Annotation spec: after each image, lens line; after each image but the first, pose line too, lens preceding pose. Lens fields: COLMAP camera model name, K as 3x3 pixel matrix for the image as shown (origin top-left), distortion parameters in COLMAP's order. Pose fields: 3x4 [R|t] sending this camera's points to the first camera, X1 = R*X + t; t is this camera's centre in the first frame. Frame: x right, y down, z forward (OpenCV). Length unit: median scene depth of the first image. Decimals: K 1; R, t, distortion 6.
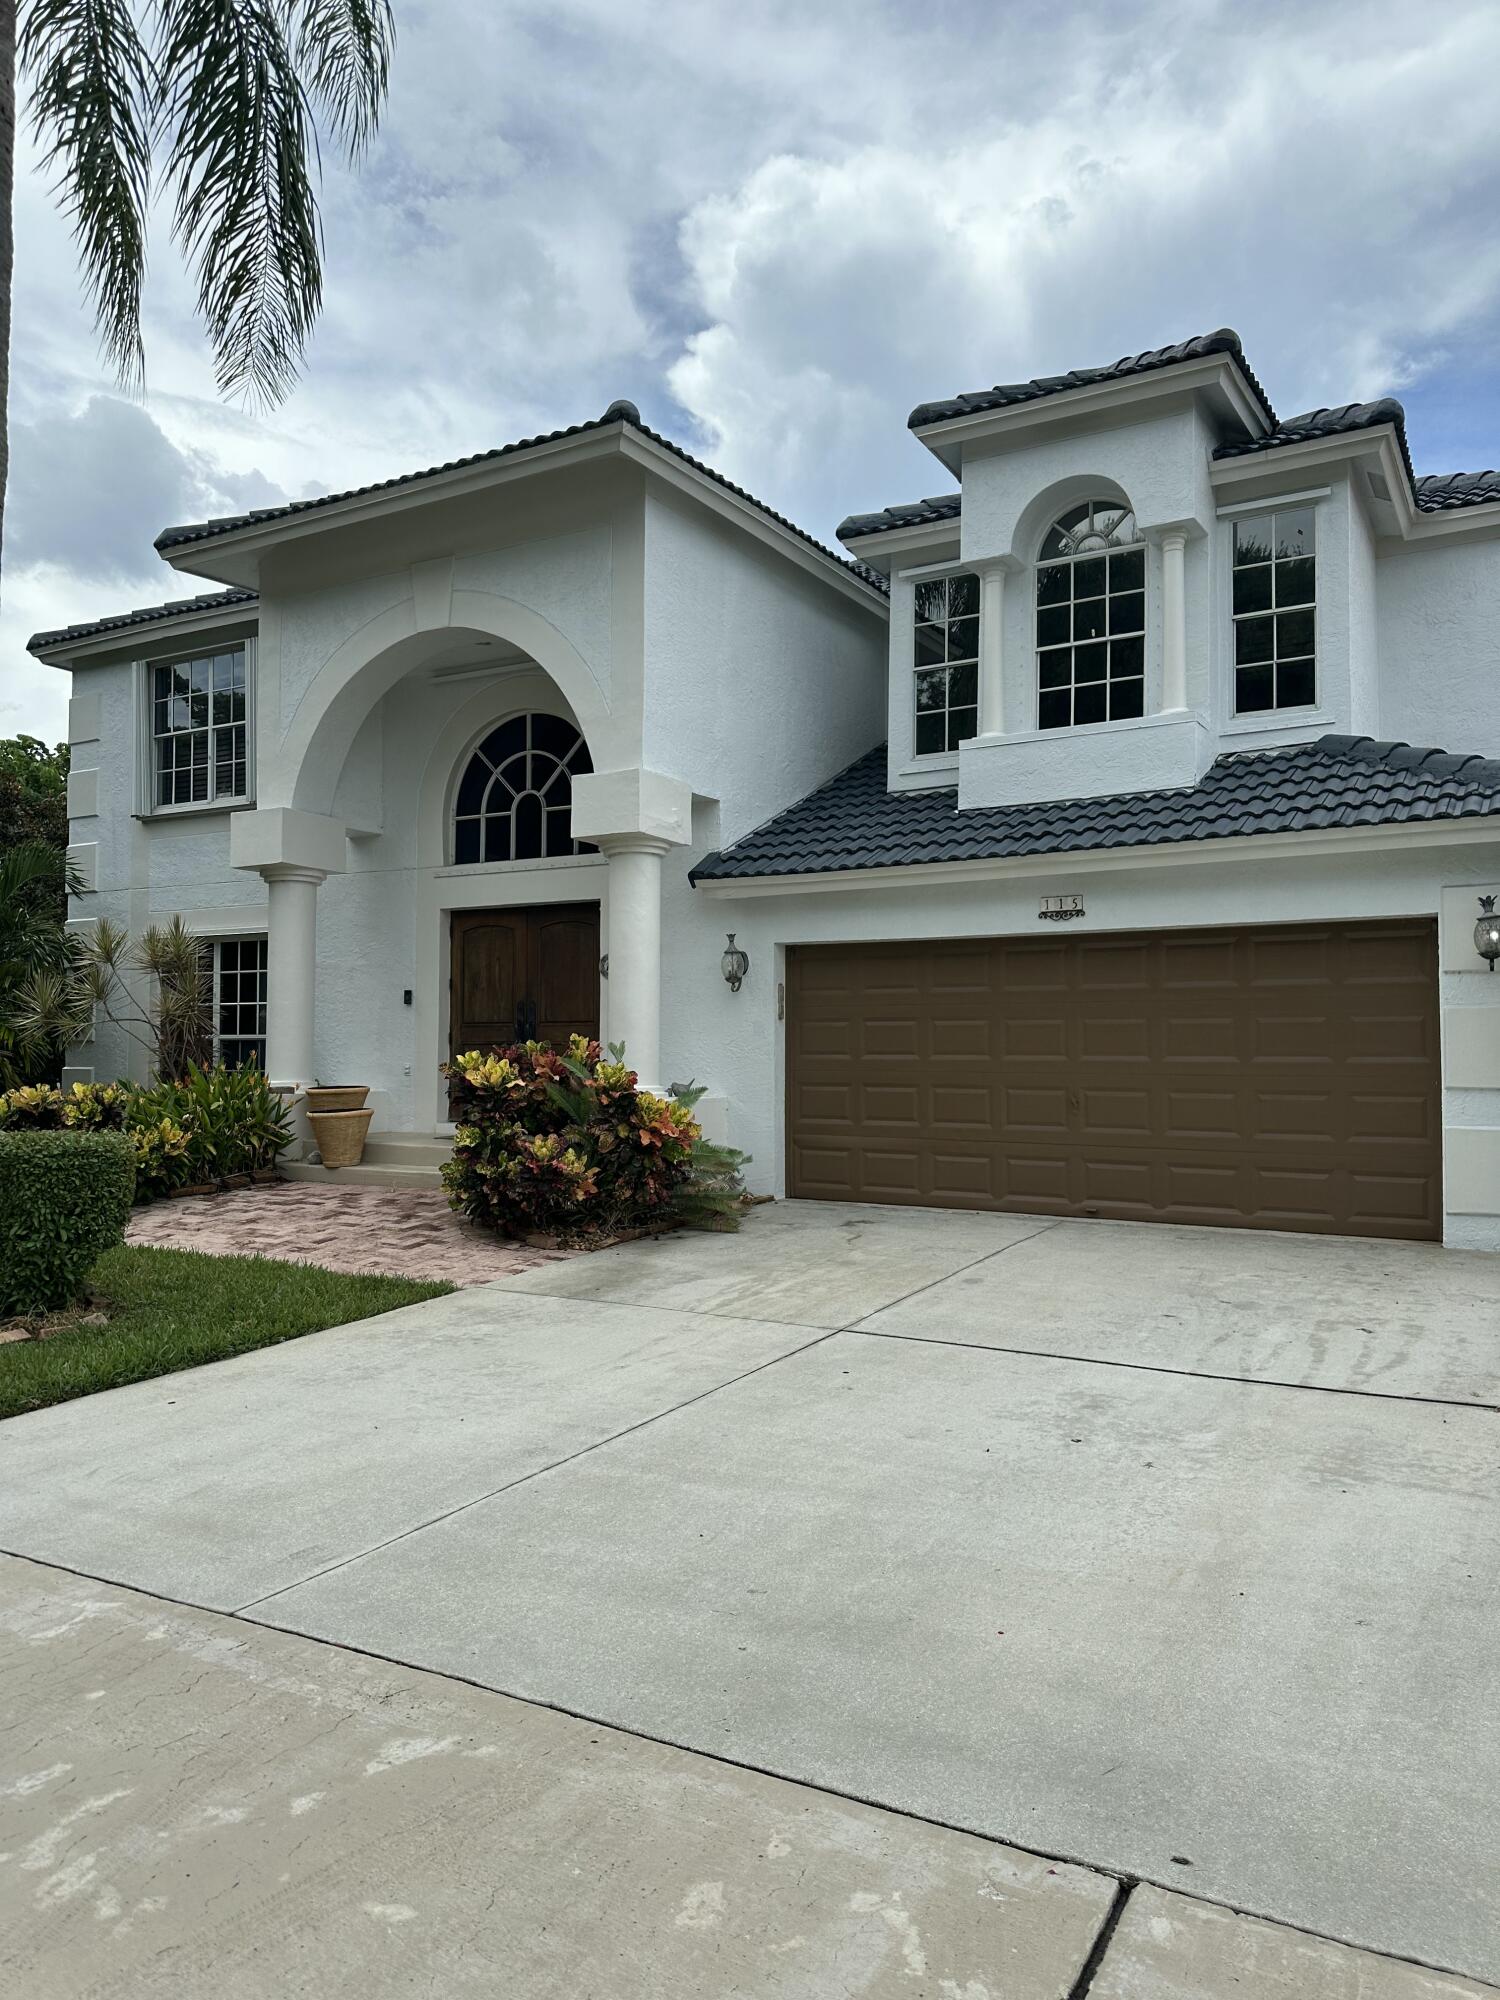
lens RADIAL K [[1410.4, 0, 744.6], [0, 1410.4, 1000.0], [0, 0, 1]] dist [0.073828, -0.089420]
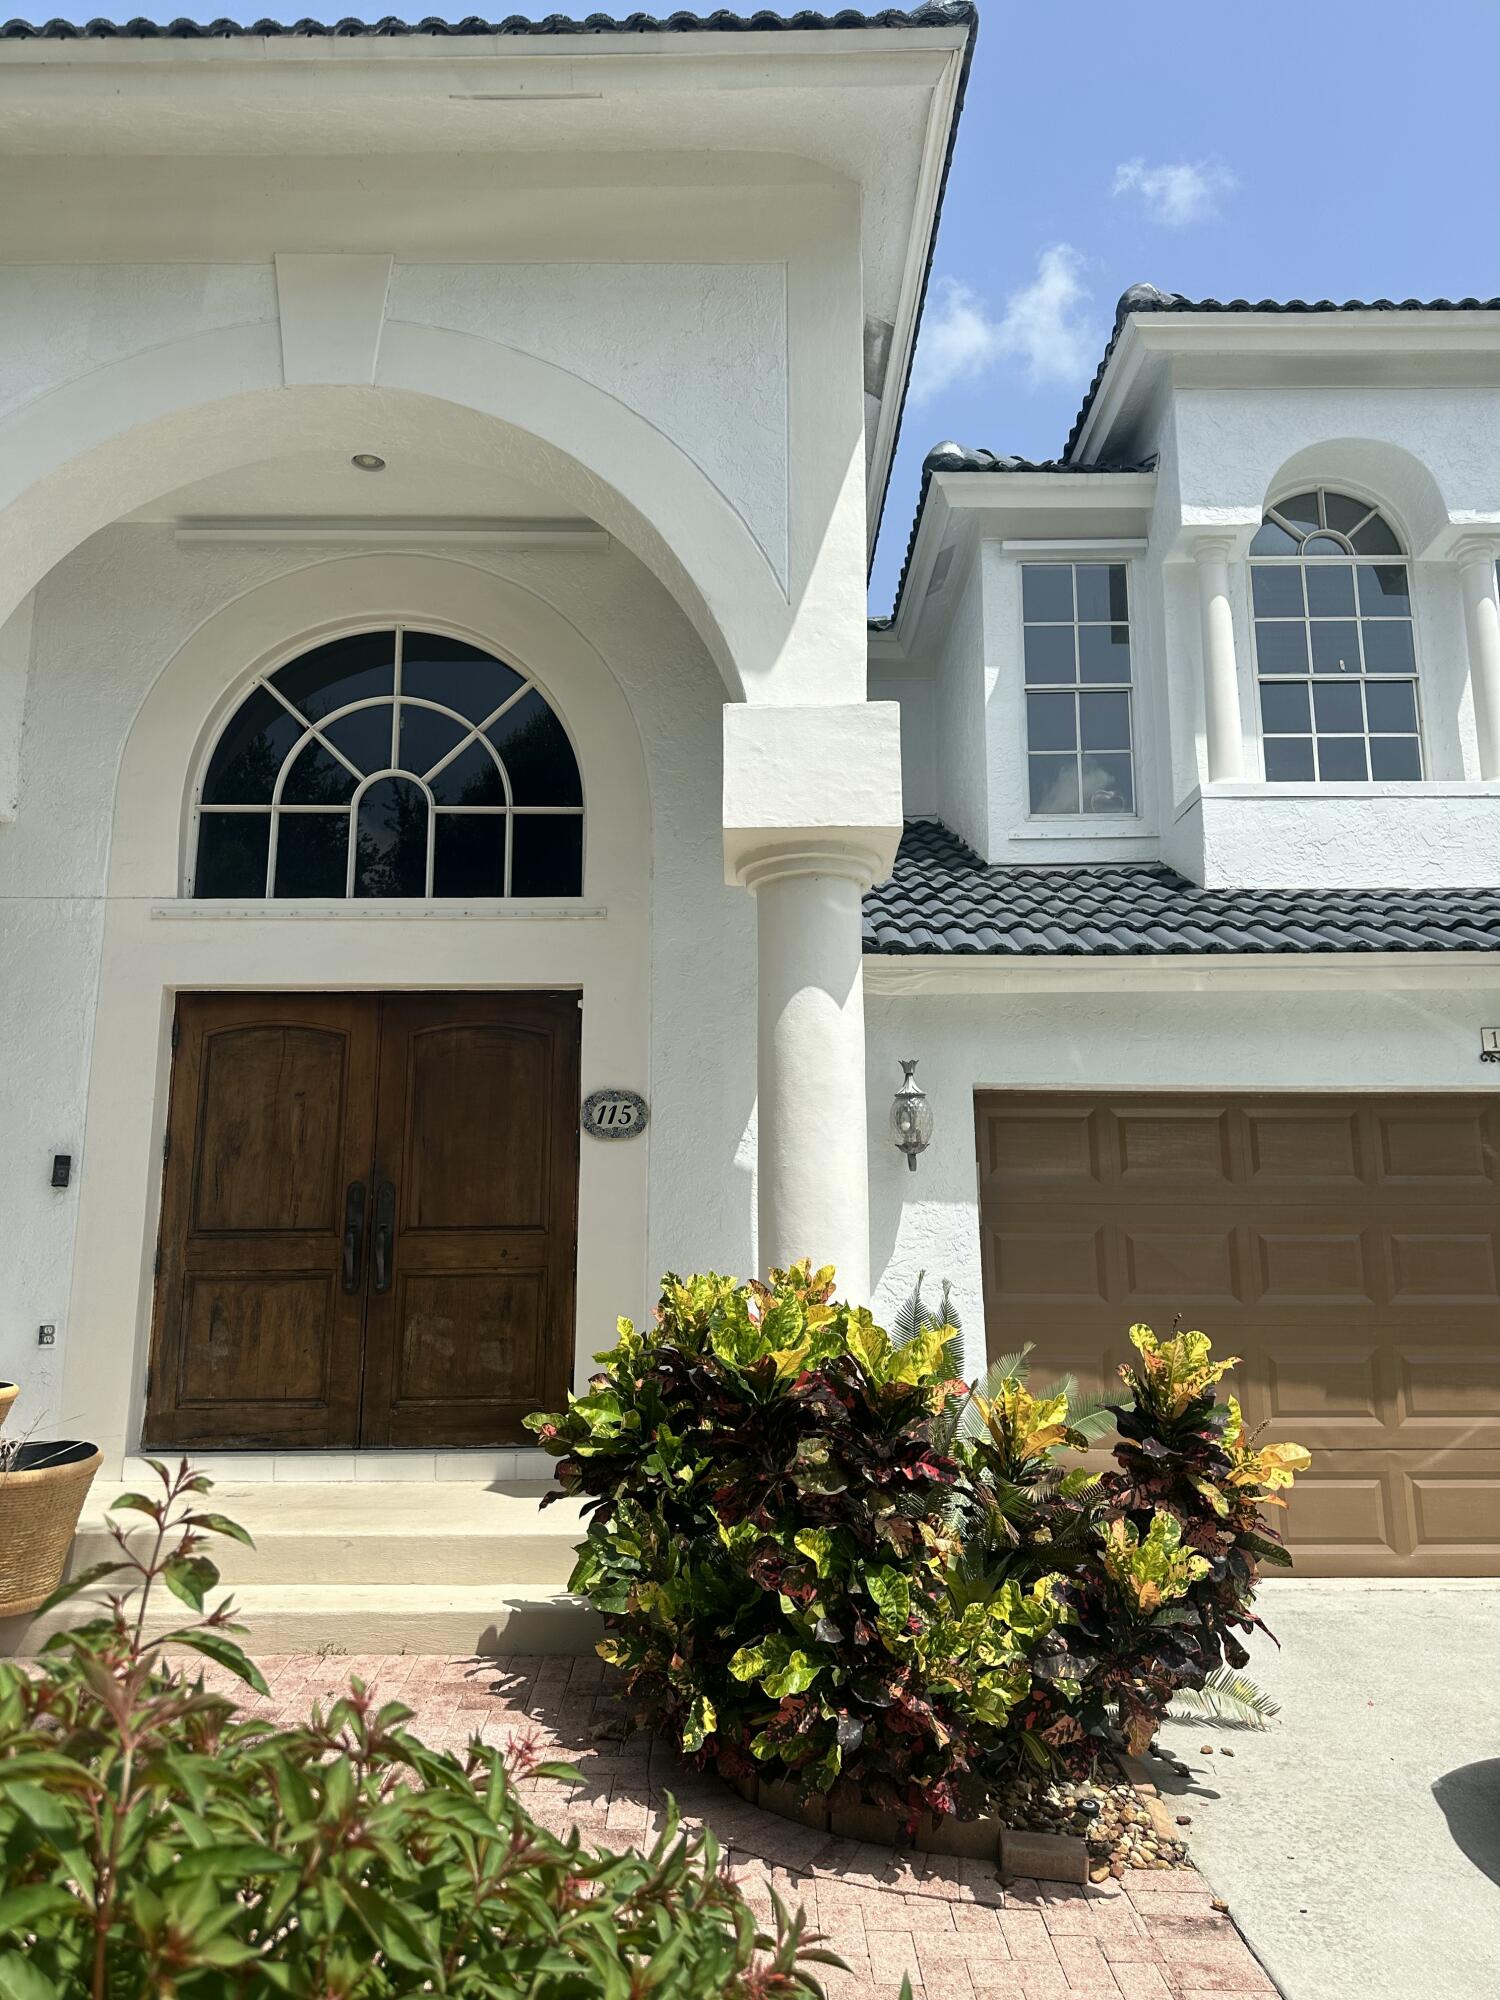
lens RADIAL K [[1410.4, 0, 754.1], [0, 1410.4, 1005.8], [0, 0, 1]] dist [0.073828, -0.089420]
pose [[0.865444, 0.091326, 0.492612, -0.285146], [-0.015479, 0.987650, -0.155908, 0.014401], [-0.500767, 0.127304, 0.856169, 0.505588]]
